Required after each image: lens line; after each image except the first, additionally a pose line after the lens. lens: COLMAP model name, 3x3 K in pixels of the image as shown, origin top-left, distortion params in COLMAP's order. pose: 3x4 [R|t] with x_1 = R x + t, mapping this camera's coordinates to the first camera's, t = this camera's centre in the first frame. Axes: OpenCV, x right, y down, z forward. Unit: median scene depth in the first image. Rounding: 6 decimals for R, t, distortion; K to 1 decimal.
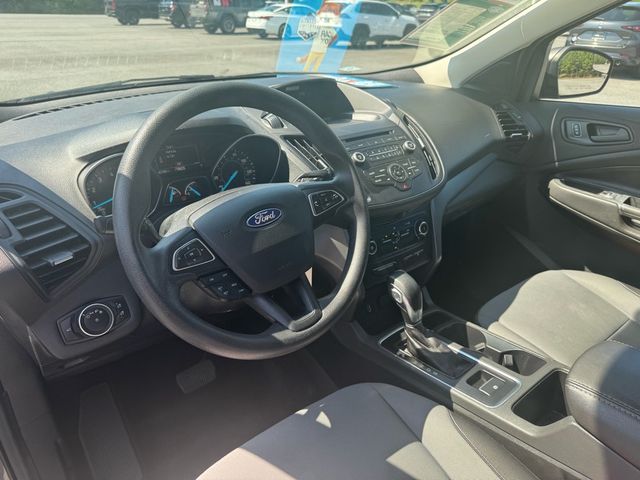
lens RADIAL K [[458.9, 0, 317.3], [0, 458.9, 242.9], [0, 0, 1]] dist [-0.003242, -0.017158]
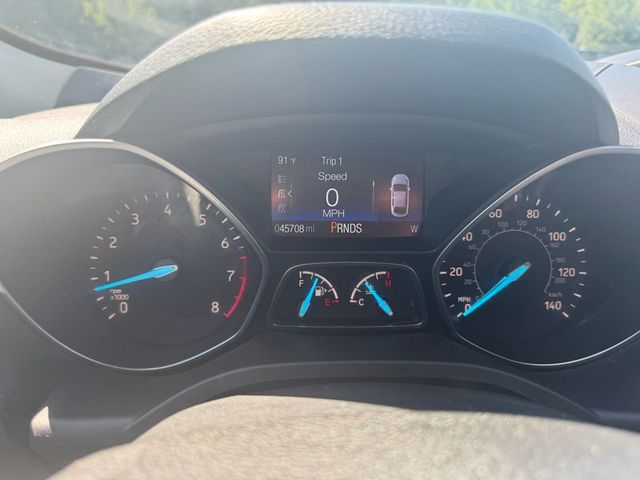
lens RADIAL K [[458.9, 0, 337.1], [0, 458.9, 236.4], [0, 0, 1]] dist [-0.003242, -0.017158]
pose [[0.817784, 0.192251, -0.542465, -0.111184], [-0.258819, 0.964719, -0.048279, -0.122088], [0.514045, 0.179882, 0.838690, 0.642842]]
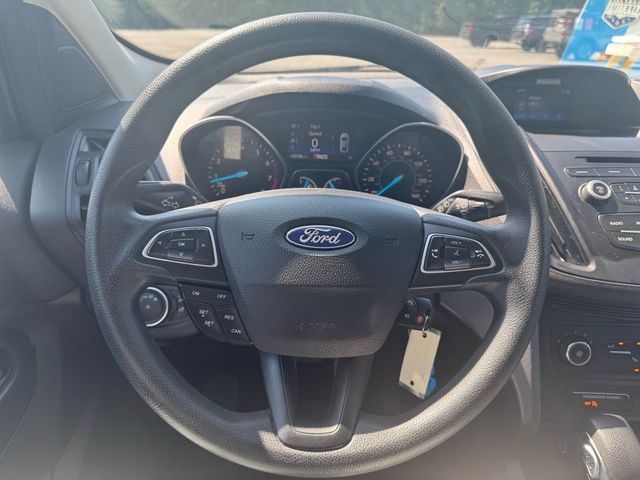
lens RADIAL K [[458.9, 0, 323.0], [0, 458.9, 236.8], [0, 0, 1]] dist [-0.003242, -0.017158]
pose [[0.780740, 0.254907, -0.570497, 0.154445], [-0.288584, 0.956899, 0.032623, -0.052062], [0.554224, 0.139167, 0.820651, 0.351724]]
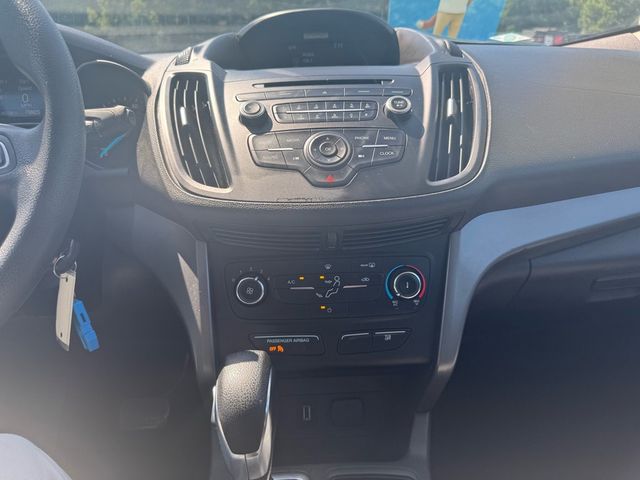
lens RADIAL K [[458.9, 0, 334.9], [0, 458.9, 237.3], [0, 0, 1]] dist [-0.003242, -0.017158]
pose [[0.807996, 0.173622, -0.563026, 0.461522], [-0.231257, 0.972365, -0.032024, -0.050840], [0.541907, 0.156079, 0.825819, 0.622881]]
